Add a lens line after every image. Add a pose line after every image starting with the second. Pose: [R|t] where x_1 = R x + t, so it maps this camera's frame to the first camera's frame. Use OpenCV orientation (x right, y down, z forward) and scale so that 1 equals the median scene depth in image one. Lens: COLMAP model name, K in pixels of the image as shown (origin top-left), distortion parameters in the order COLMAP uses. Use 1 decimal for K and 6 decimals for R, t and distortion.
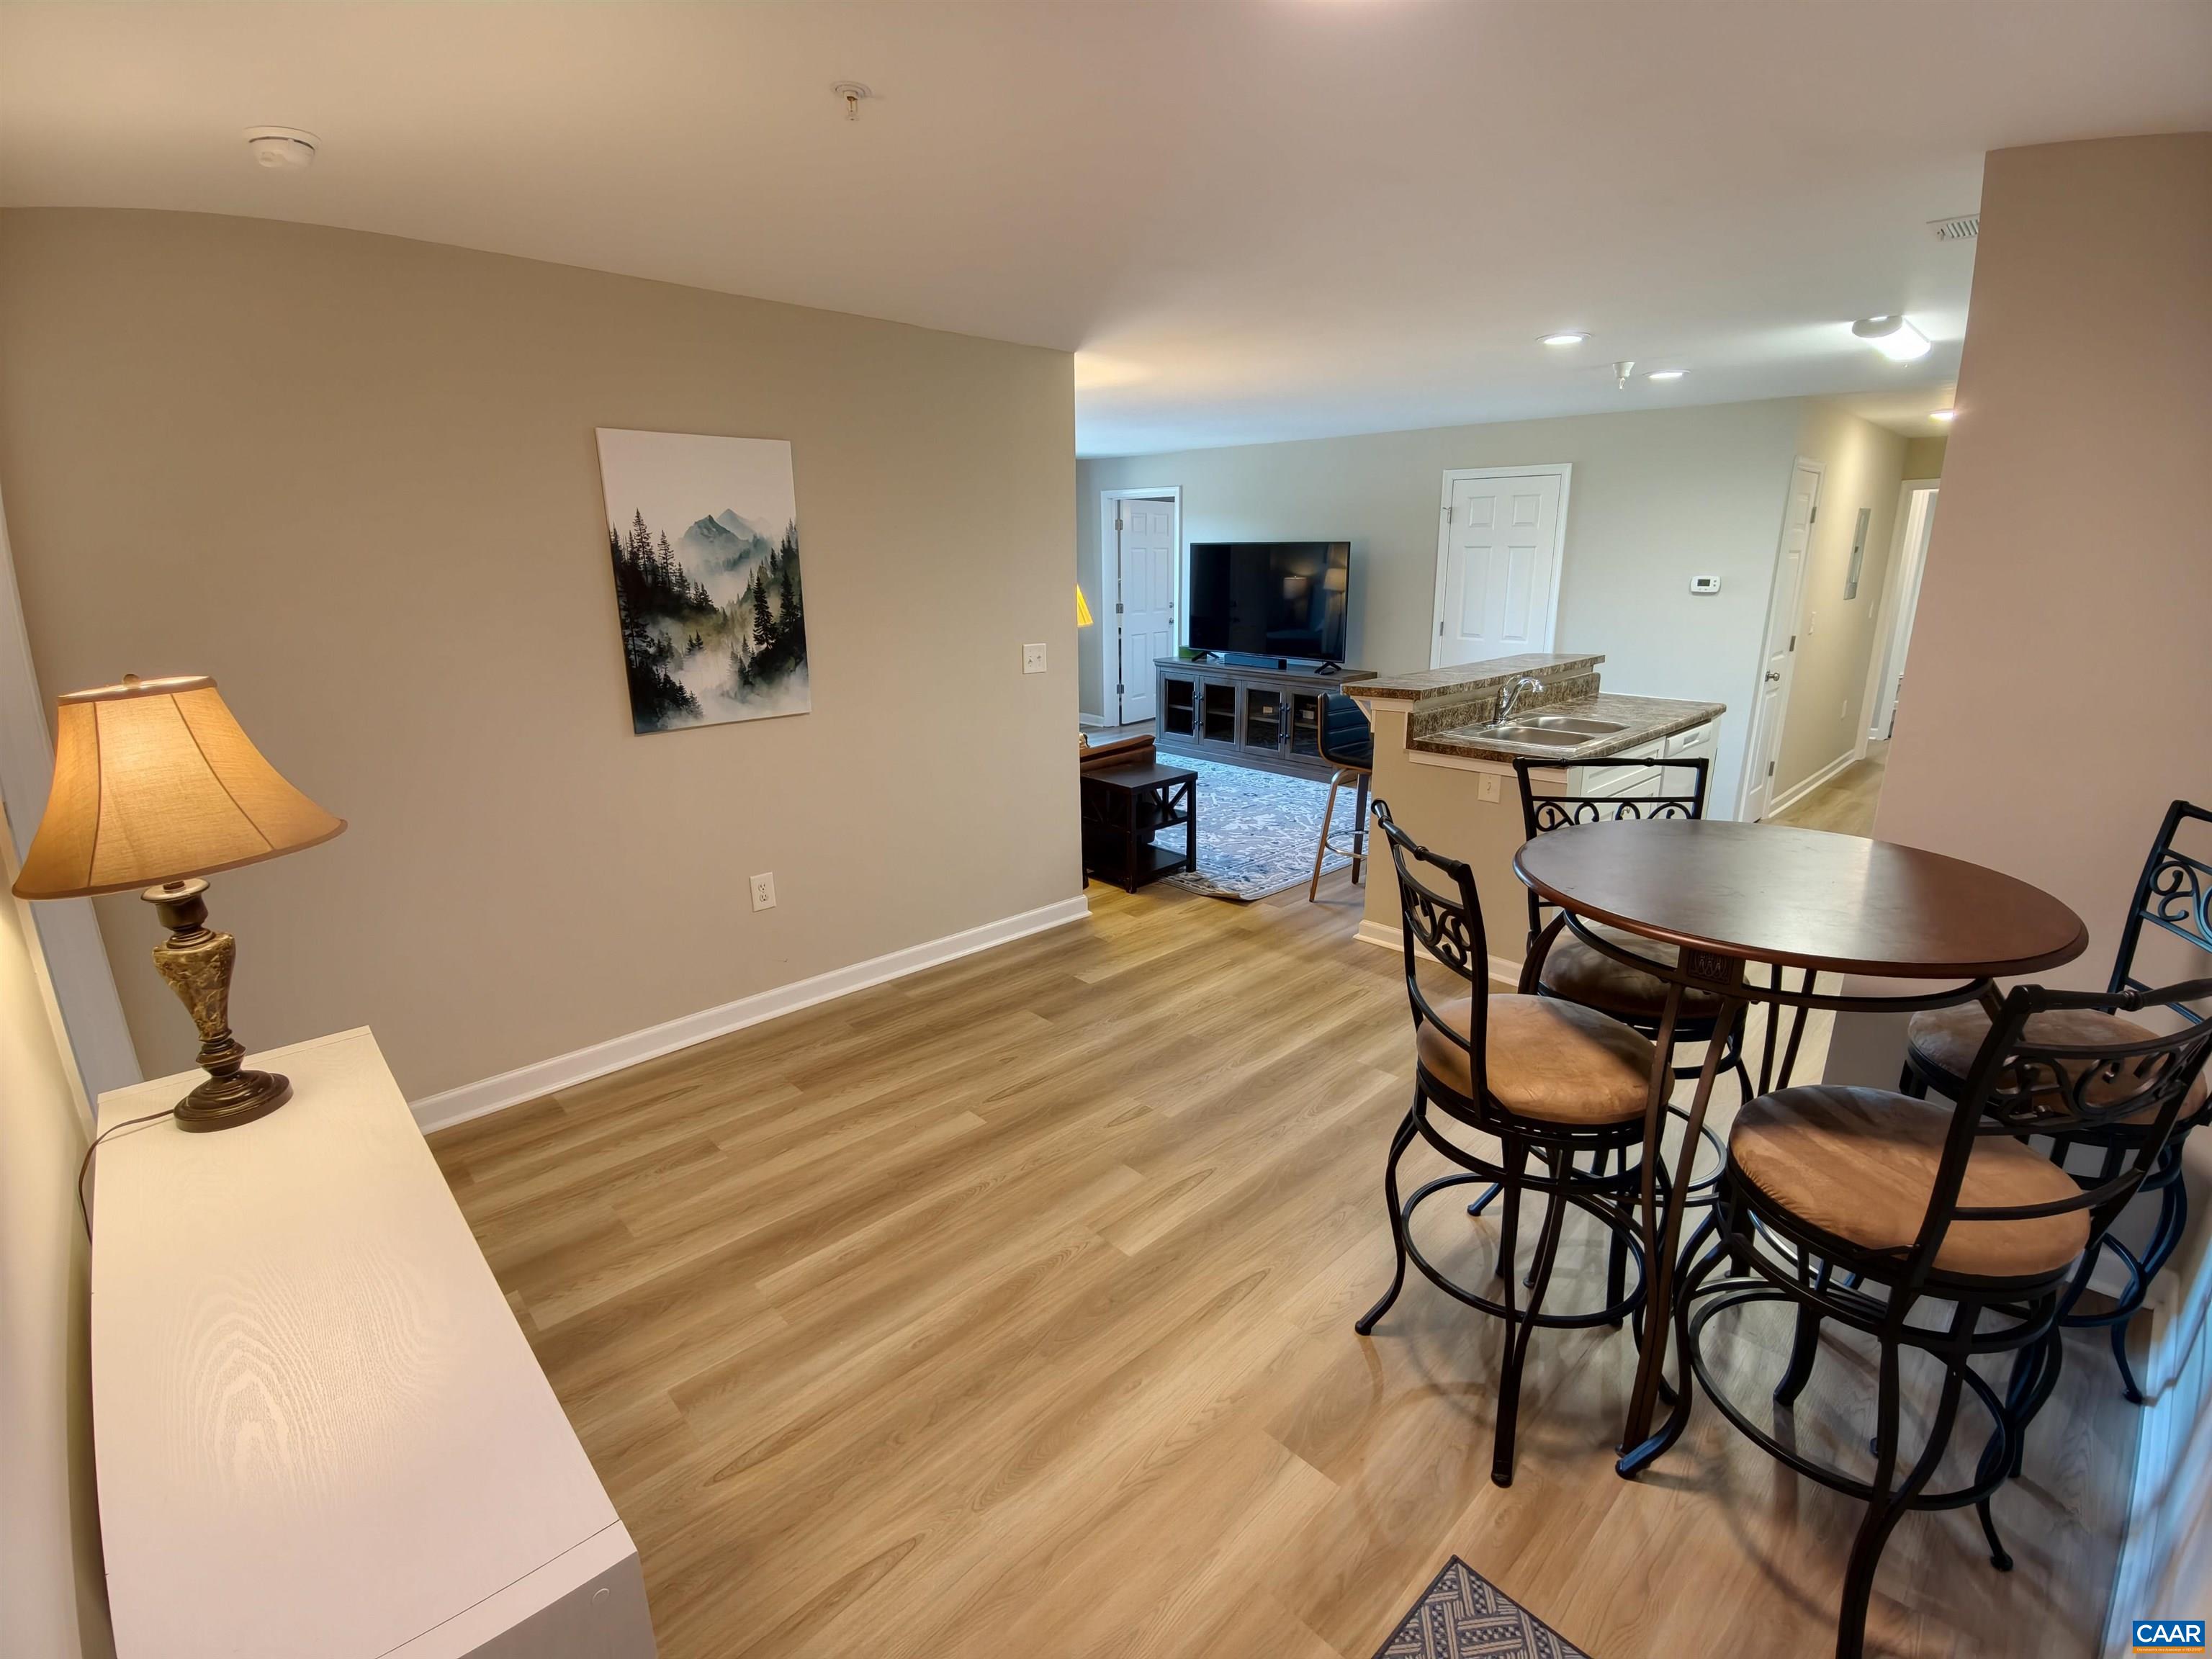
lens RADIAL K [[1039.6, 0, 1119.6], [0, 1039.6, 823.5], [0, 0, 1]] dist [0.002497, -0.010870]
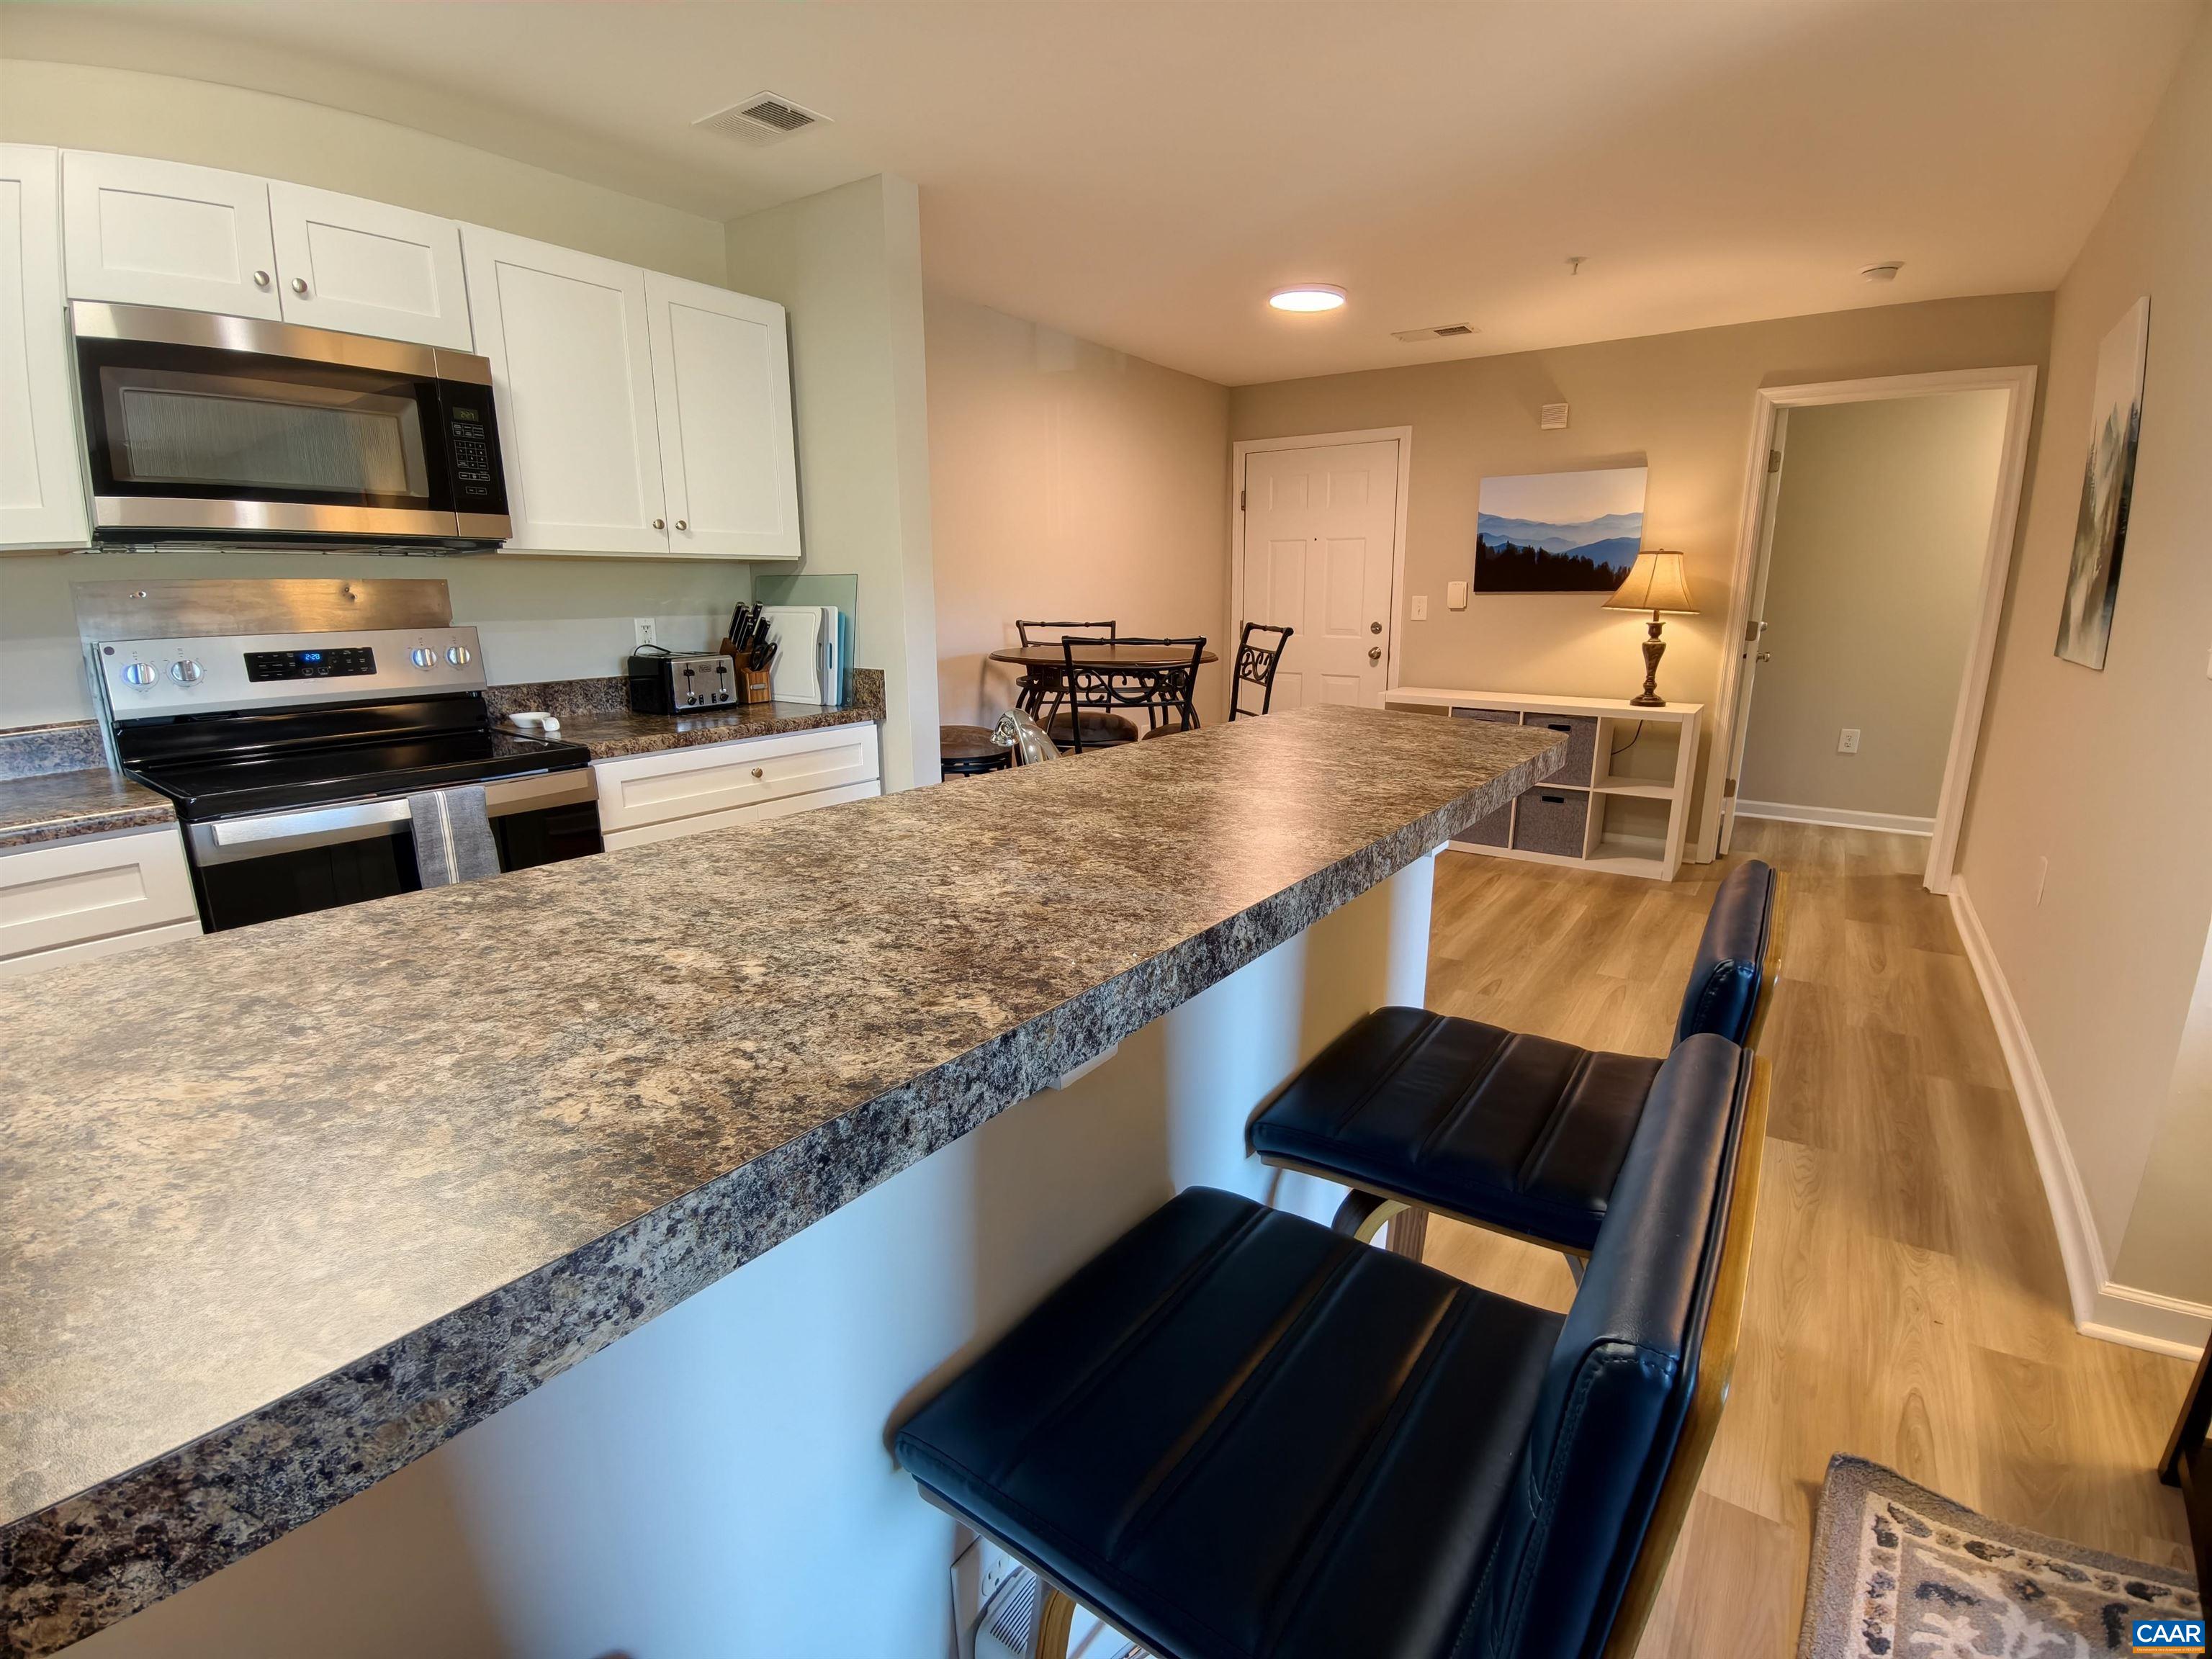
lens RADIAL K [[989.1, 0, 1115.0], [0, 989.1, 837.0], [0, 0, 1]] dist [-0.026595, 0.000234]
pose [[-0.985318, 0.051585, -0.162752, 0.297054], [-0.032683, 0.878646, 0.476354, -0.181263], [0.167574, 0.474679, -0.864059, 0.929249]]
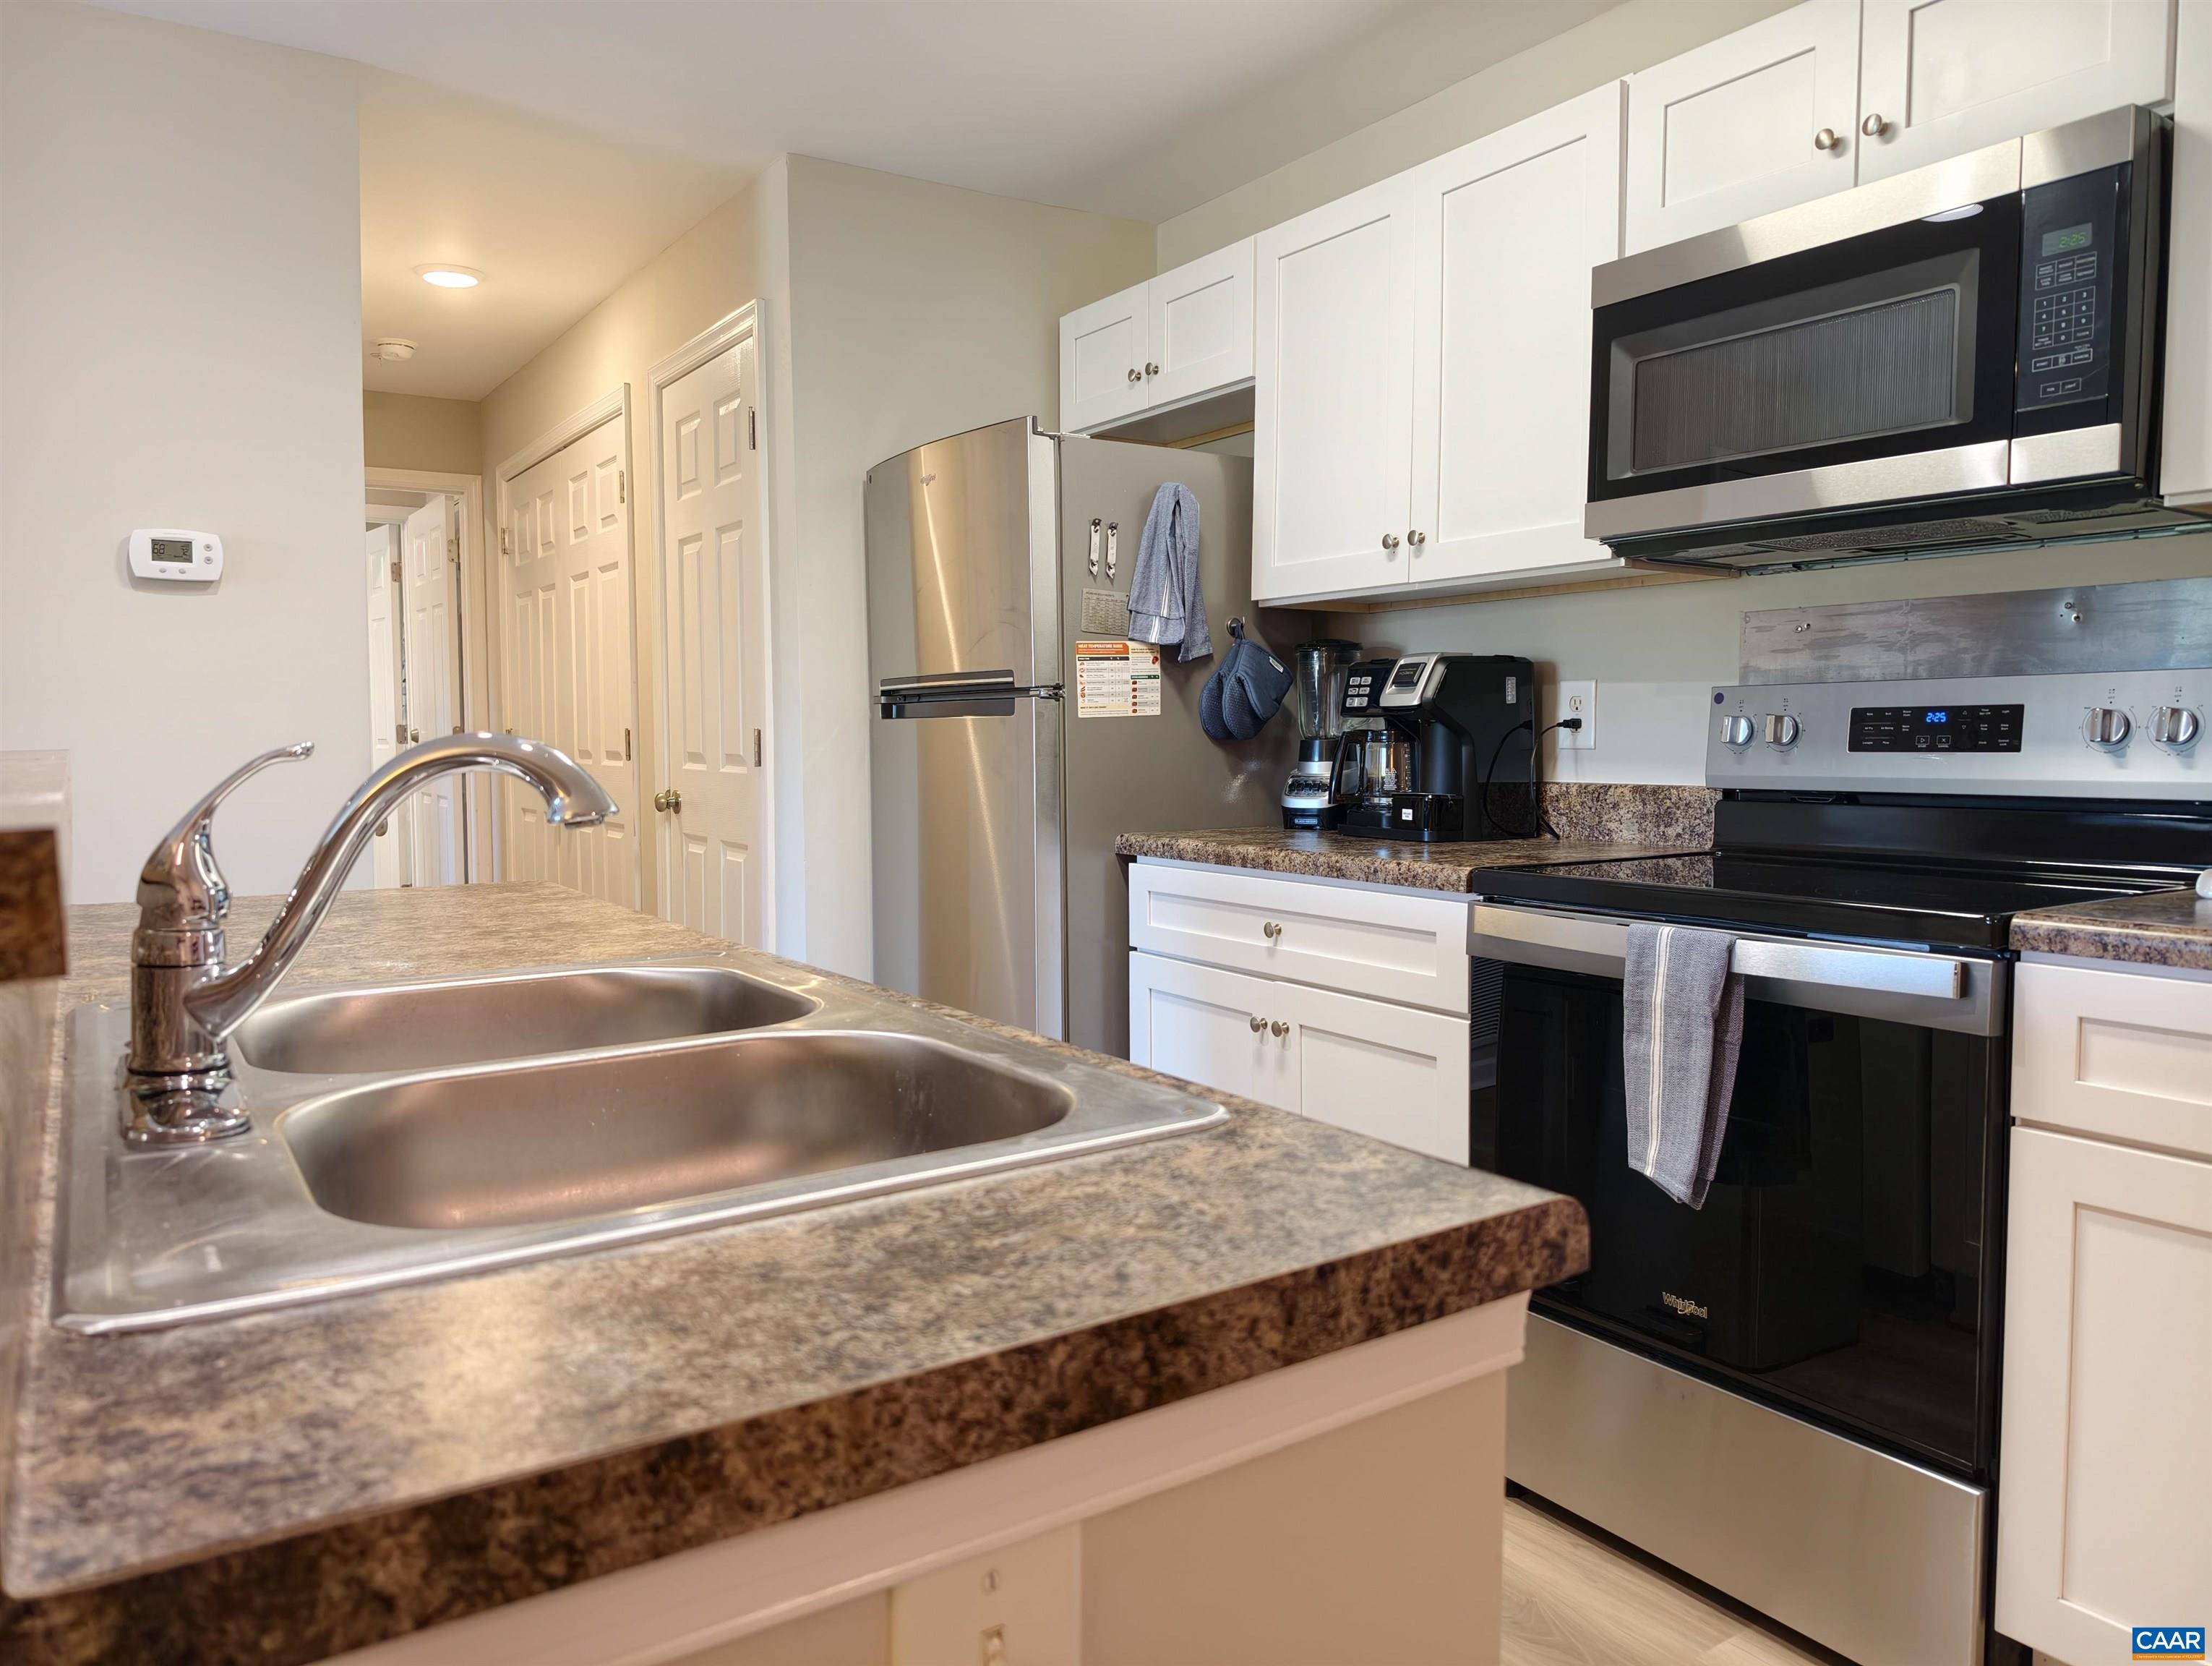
lens RADIAL K [[1540.4, 0, 1106.0], [0, 1540.4, 833.0], [0, 0, 1]] dist [-0.004261, -0.004348]
pose [[0.192829, -0.052982, 0.979801, 0.142435], [0.251333, 0.967897, 0.002875, -0.074367], [-0.948498, 0.245702, 0.199955, 0.631091]]
